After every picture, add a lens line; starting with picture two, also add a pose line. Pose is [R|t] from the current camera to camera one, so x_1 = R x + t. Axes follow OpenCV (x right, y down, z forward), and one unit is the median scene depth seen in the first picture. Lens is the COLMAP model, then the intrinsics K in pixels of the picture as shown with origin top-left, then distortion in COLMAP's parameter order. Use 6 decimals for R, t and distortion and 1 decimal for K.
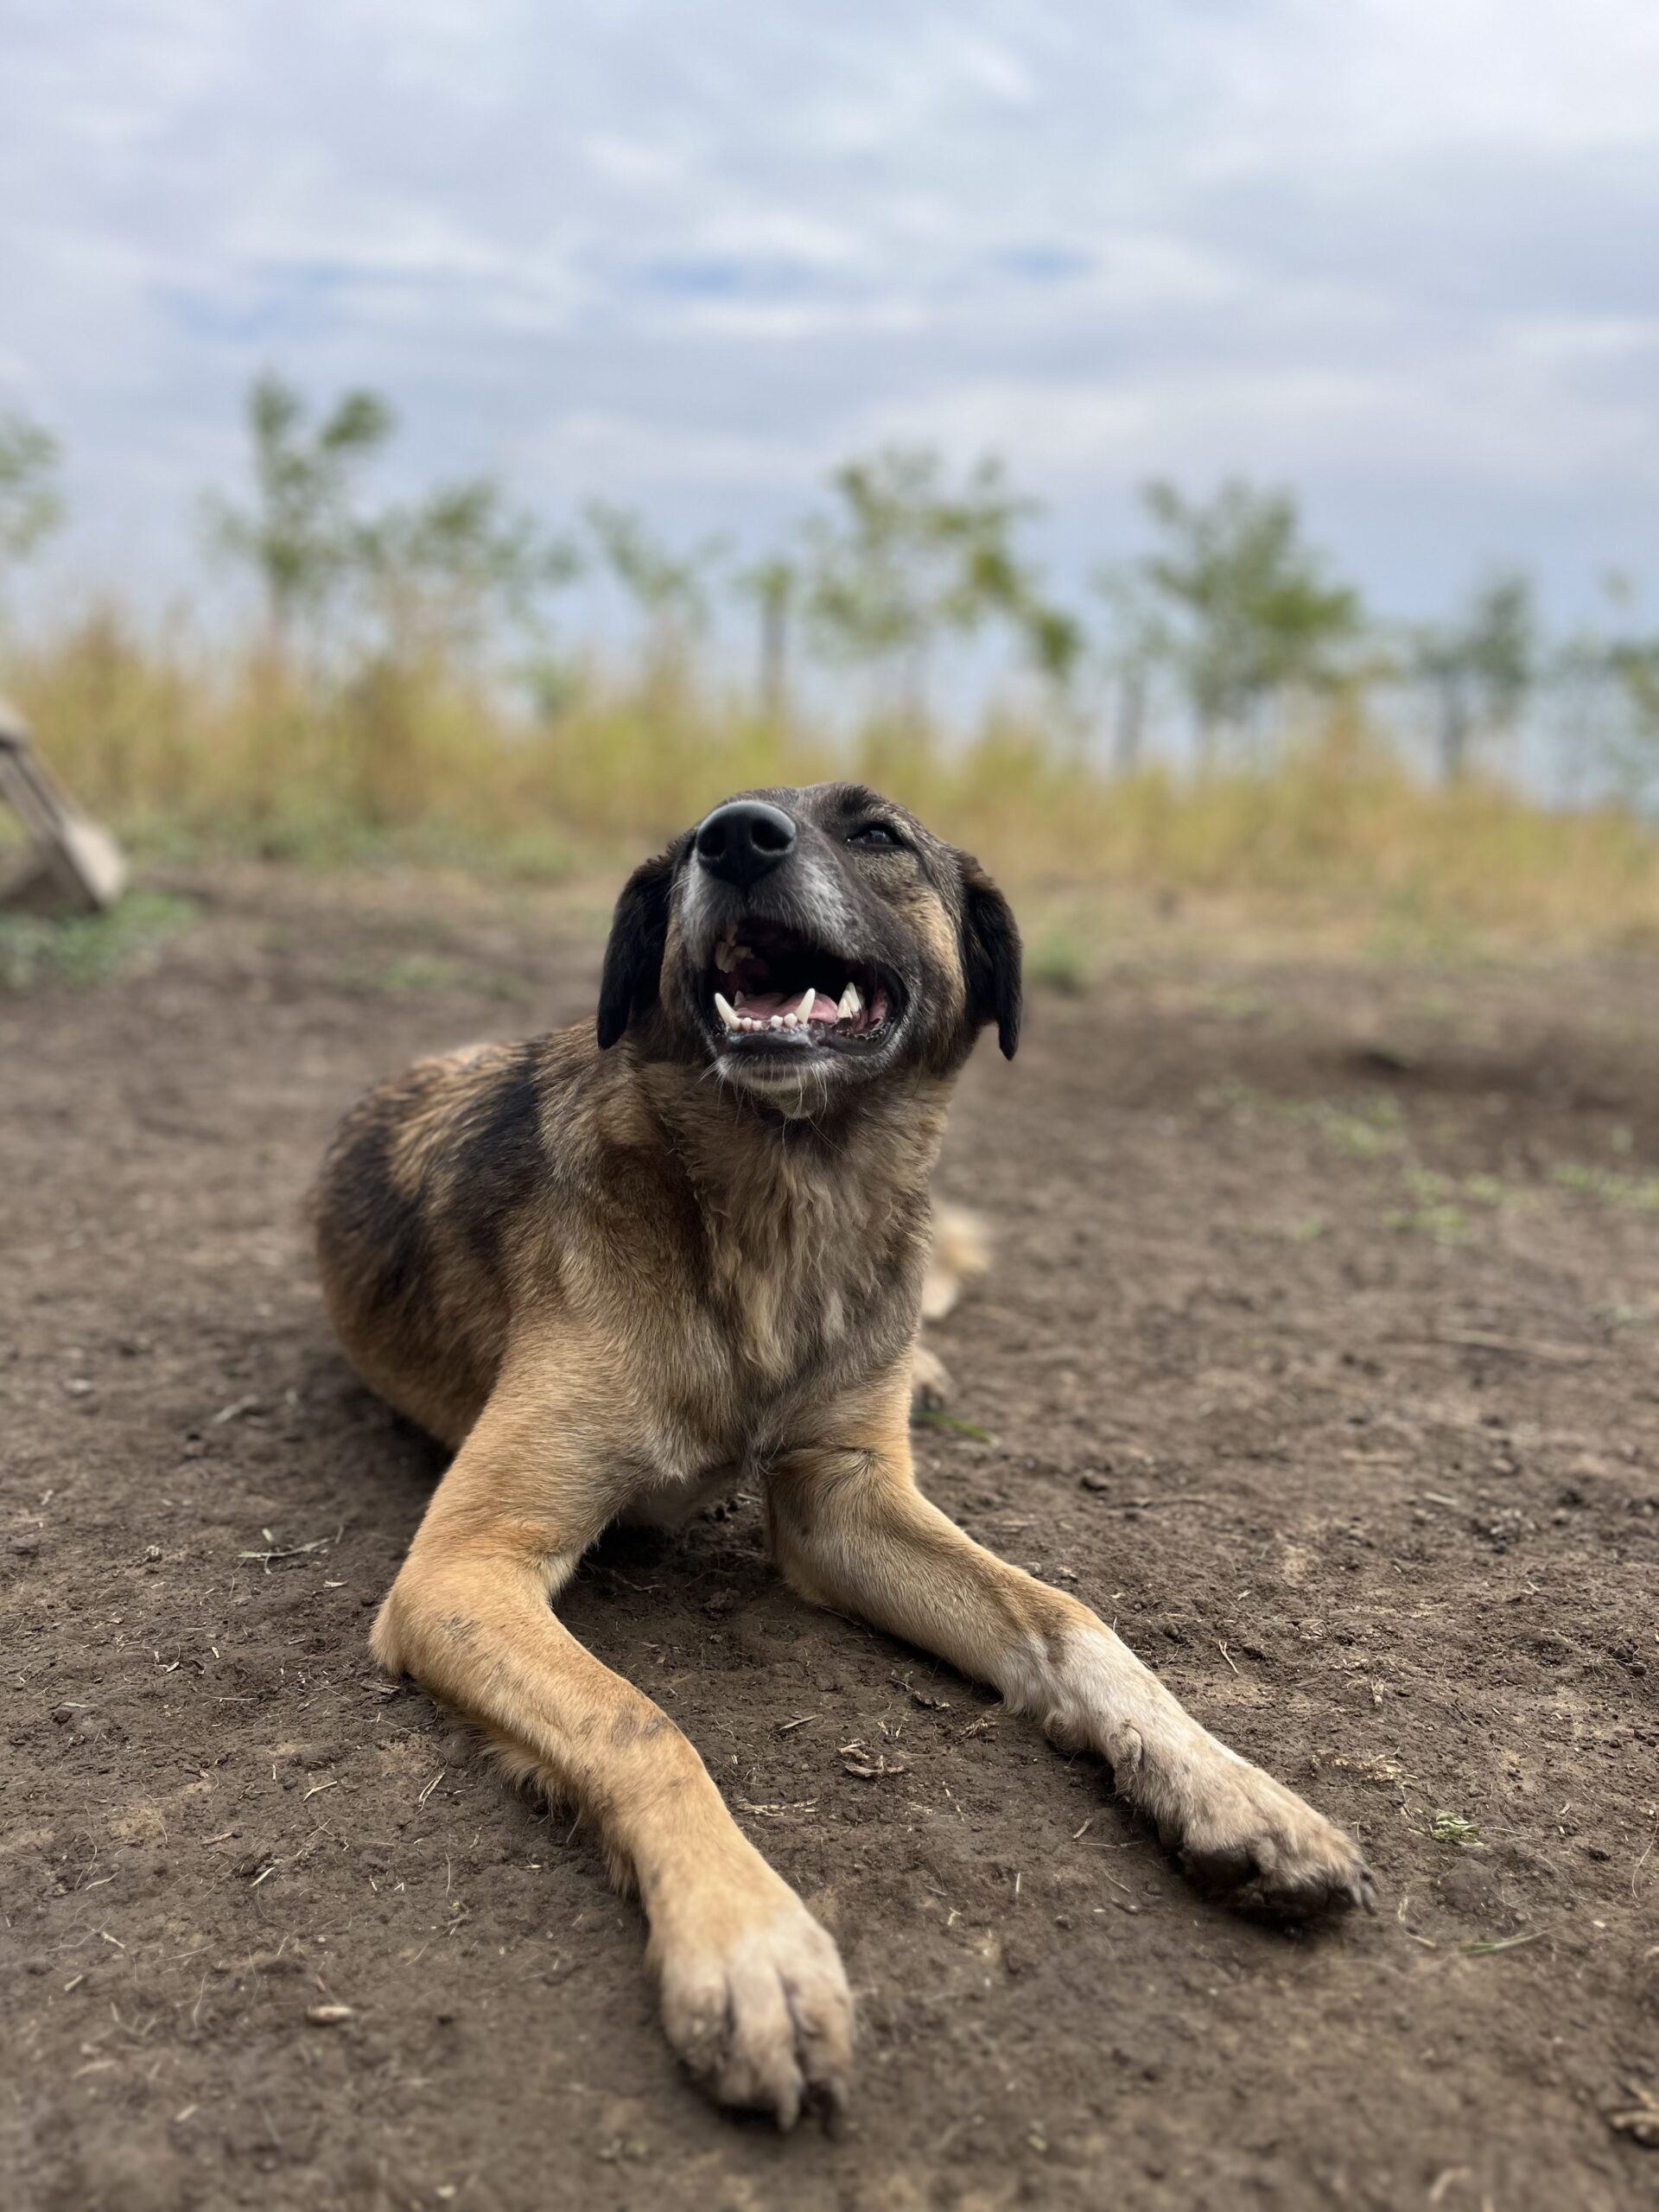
lens RADIAL K [[1677.2, 0, 842.9], [0, 1677.2, 1134.9], [0, 0, 1]] dist [0.054809, -0.082989]
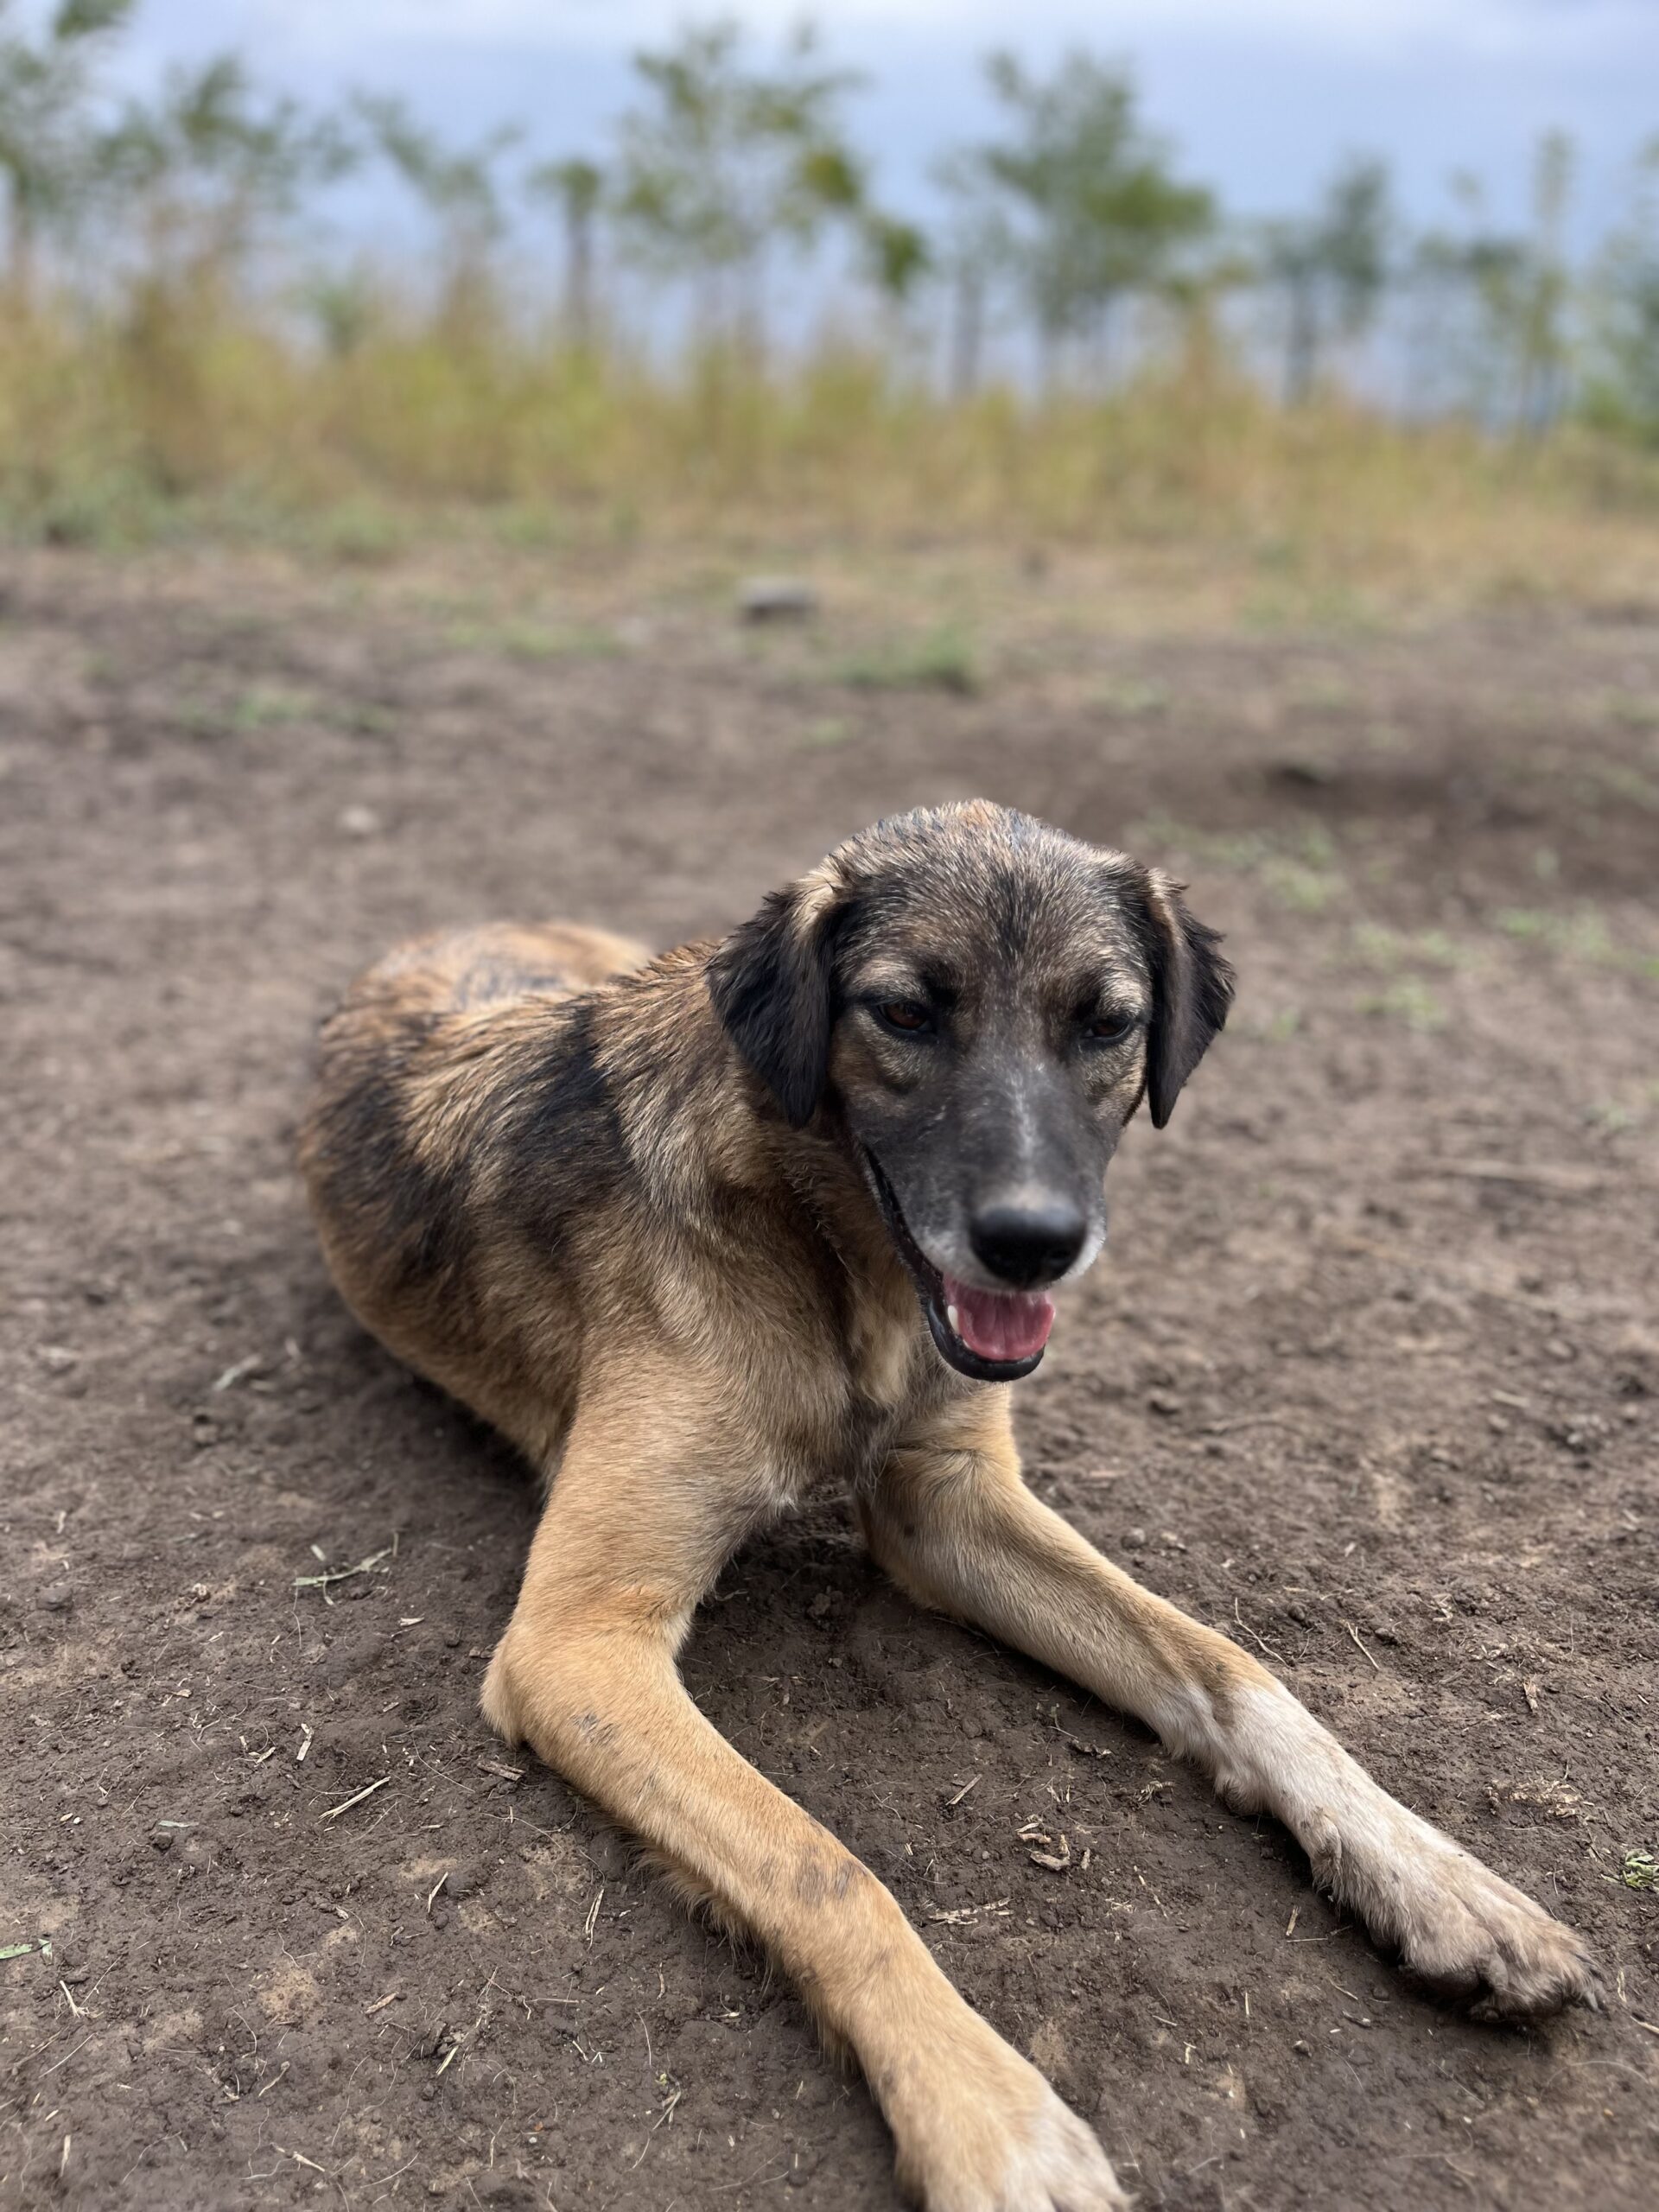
lens RADIAL K [[1677.2, 0, 830.8], [0, 1677.2, 1118.6], [0, 0, 1]] dist [0.054809, -0.082989]
pose [[0.995117, -0.052369, 0.083662, -0.098040], [0.034683, 0.979110, 0.200351, -0.133628], [-0.092406, -0.196471, 0.976146, 0.091320]]
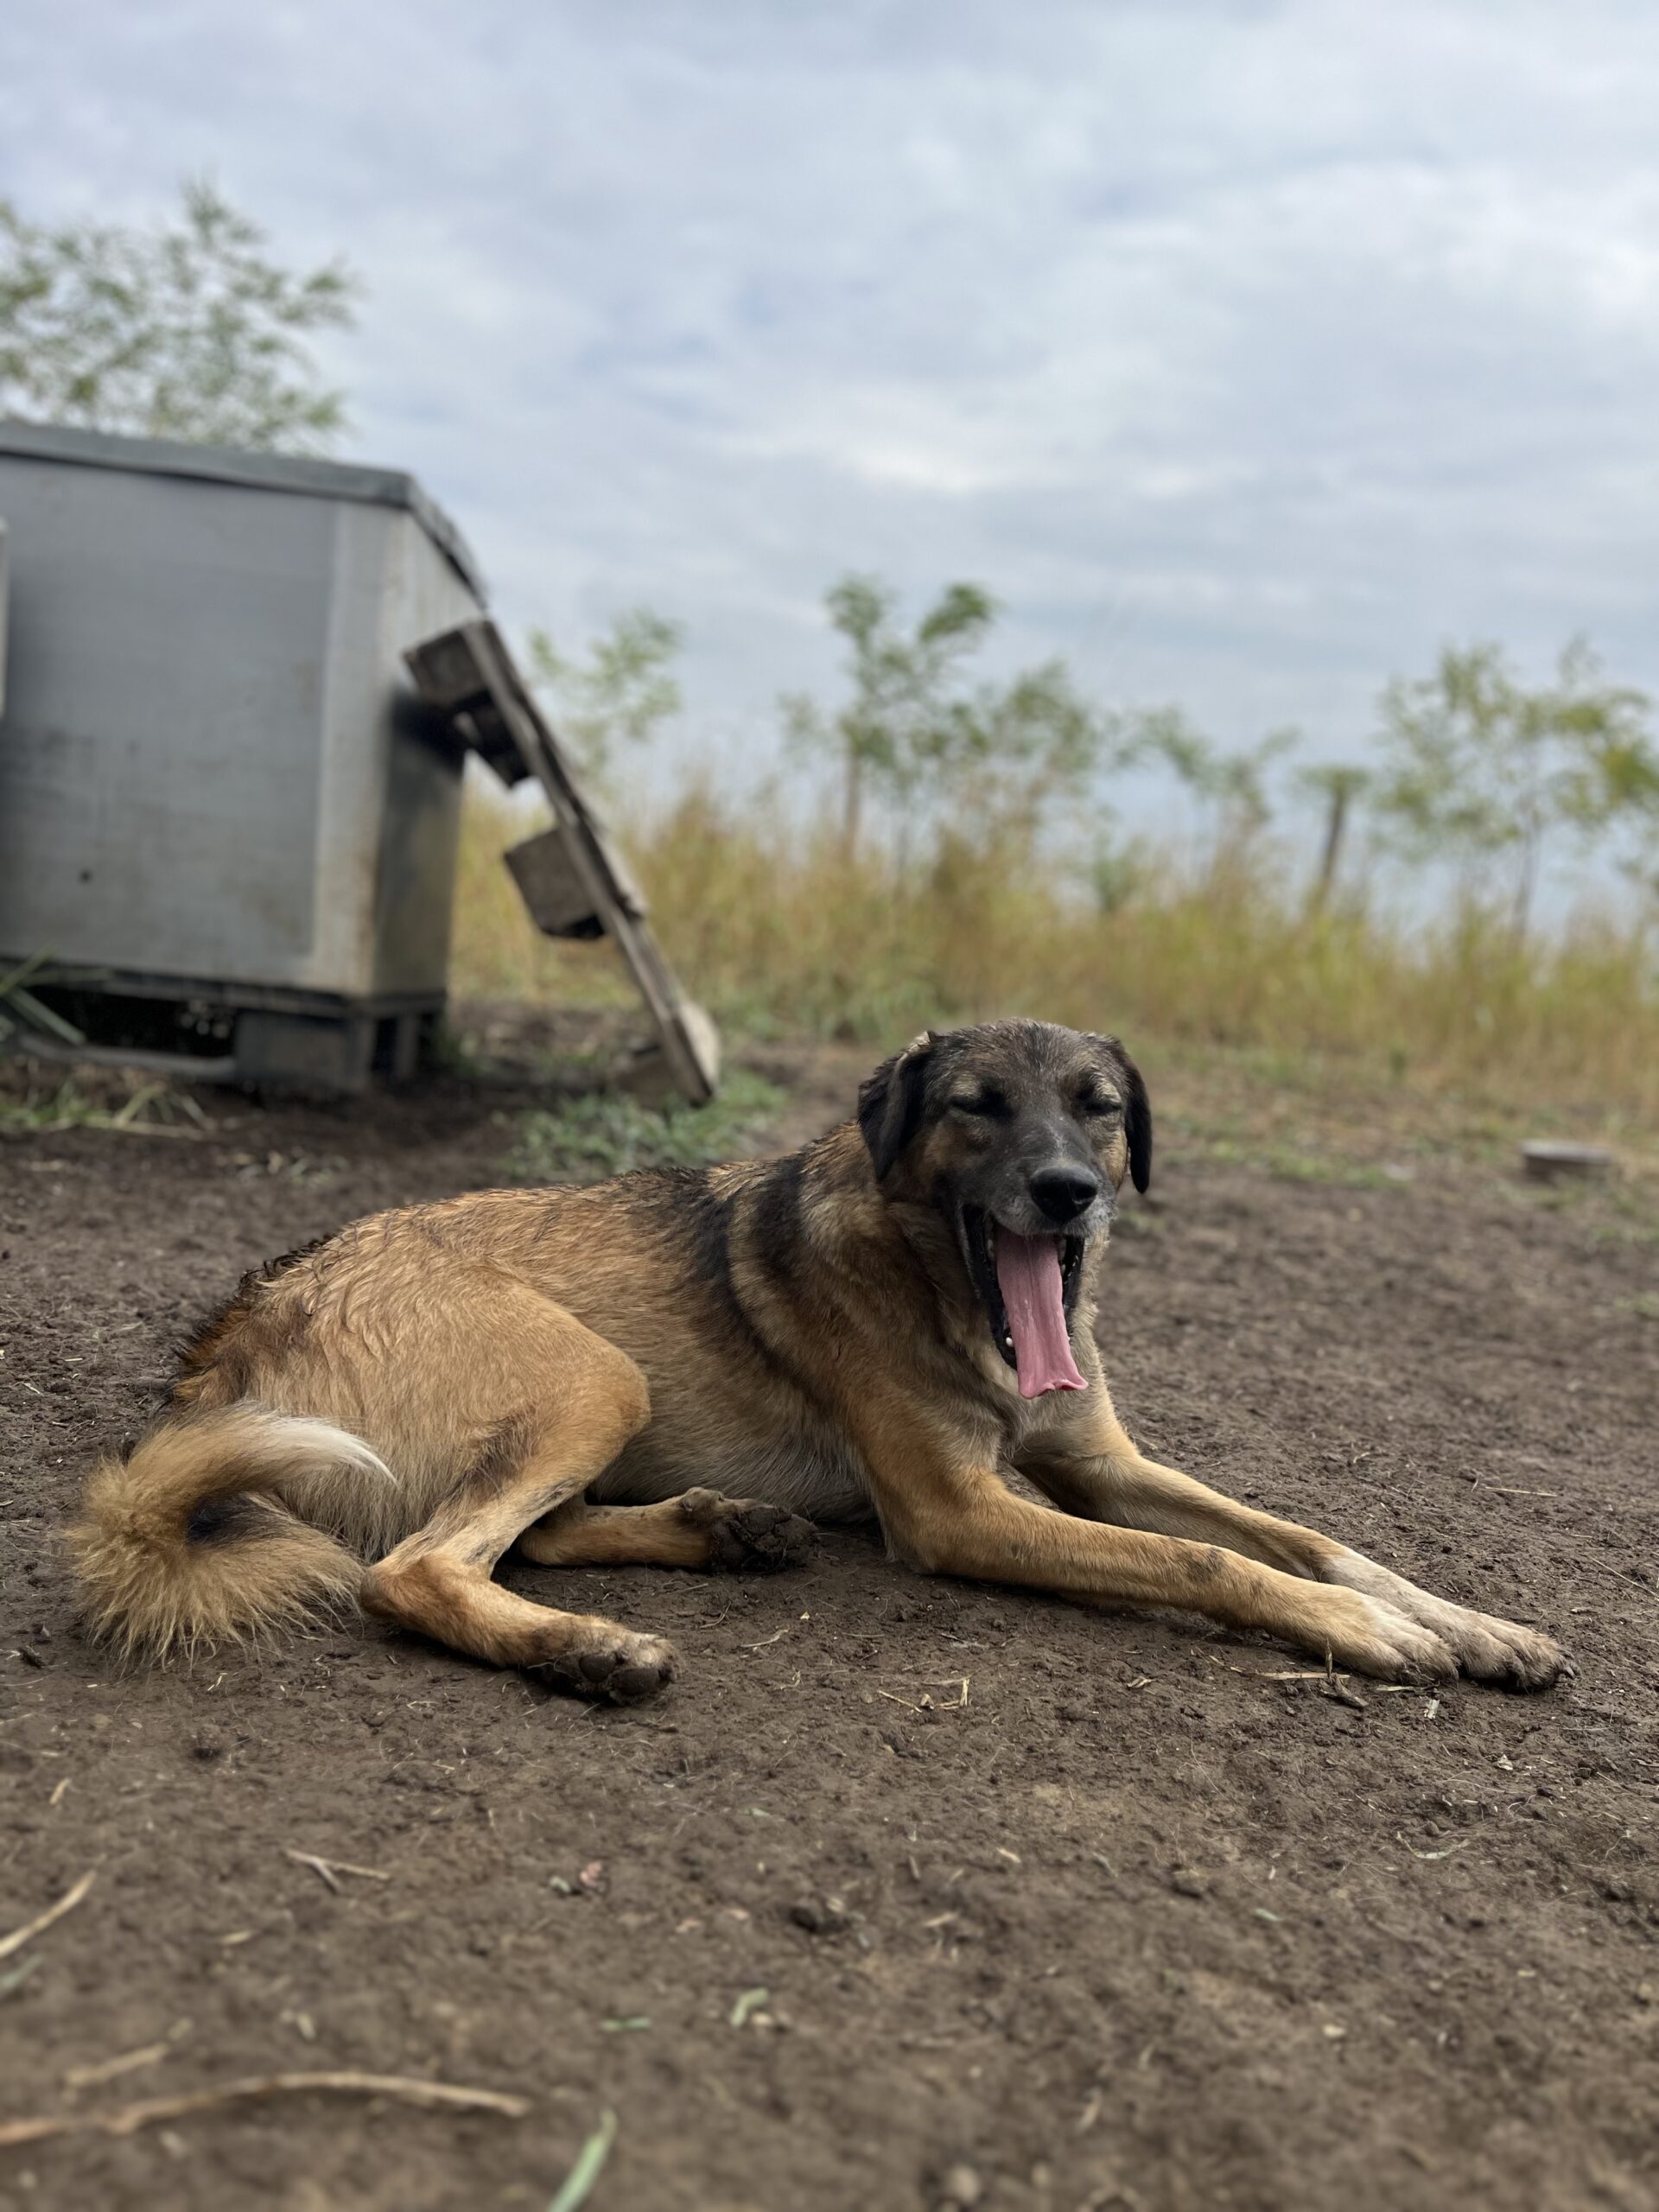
lens RADIAL K [[1677.2, 0, 857.1], [0, 1677.2, 1114.4], [0, 0, 1]] dist [0.054809, -0.082989]
pose [[0.956390, 0.078869, -0.281245, -0.254221], [-0.111338, 0.988598, -0.101381, -0.104170], [0.270042, 0.128273, 0.954266, 0.367626]]
